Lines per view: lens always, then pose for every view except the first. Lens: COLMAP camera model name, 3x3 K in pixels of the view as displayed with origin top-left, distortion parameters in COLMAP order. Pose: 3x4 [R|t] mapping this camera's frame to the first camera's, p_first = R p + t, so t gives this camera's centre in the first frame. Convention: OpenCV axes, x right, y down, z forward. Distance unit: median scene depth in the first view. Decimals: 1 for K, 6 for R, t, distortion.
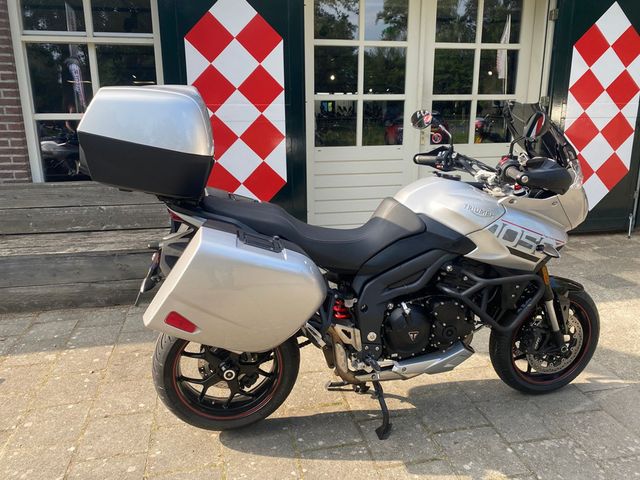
lens RADIAL K [[488.1, 0, 315.7], [0, 488.1, 235.9], [0, 0, 1]] dist [0.029677, -0.036898]
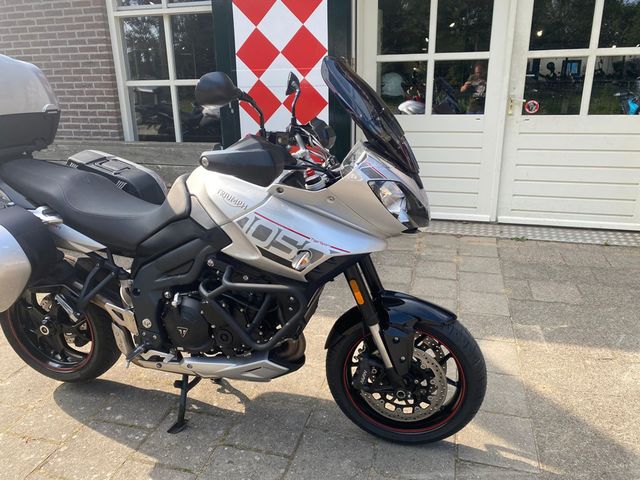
lens RADIAL K [[488.1, 0, 324.3], [0, 488.1, 237.0], [0, 0, 1]] dist [0.029677, -0.036898]
pose [[0.888515, 0.129676, -0.440143, 0.644443], [-0.099451, 0.990857, 0.091169, -0.058955], [0.447941, -0.037232, 0.893287, 0.263706]]
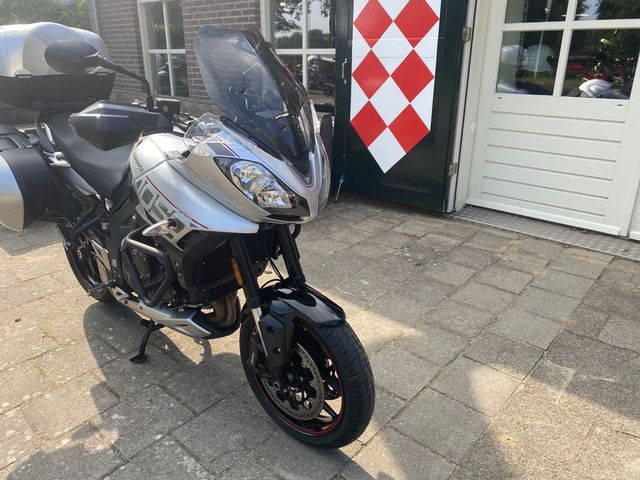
lens RADIAL K [[488.1, 0, 323.1], [0, 488.1, 238.0], [0, 0, 1]] dist [0.029677, -0.036898]
pose [[0.591419, 0.289933, -0.752438, 0.941753], [-0.200750, 0.956684, 0.210844, -0.130249], [0.780976, 0.026354, 0.624005, 0.553026]]
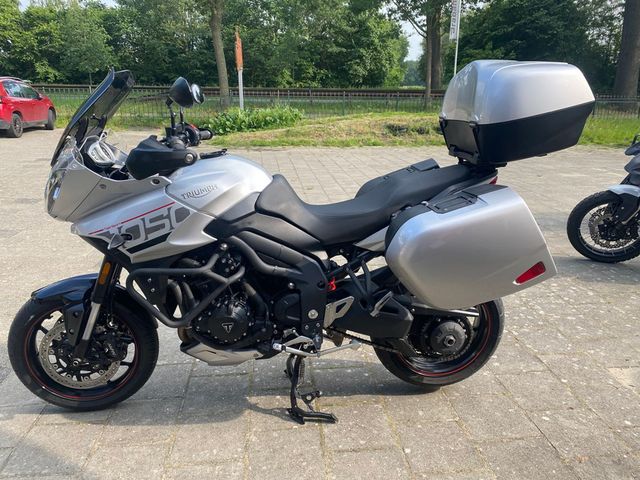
lens RADIAL K [[488.1, 0, 320.4], [0, 488.1, 239.9], [0, 0, 1]] dist [0.029677, -0.036898]
pose [[-0.994556, -0.027044, 0.100635, -0.025784], [0.028242, 0.859640, 0.510119, -0.373391], [-0.100305, 0.510184, -0.854196, 1.548608]]
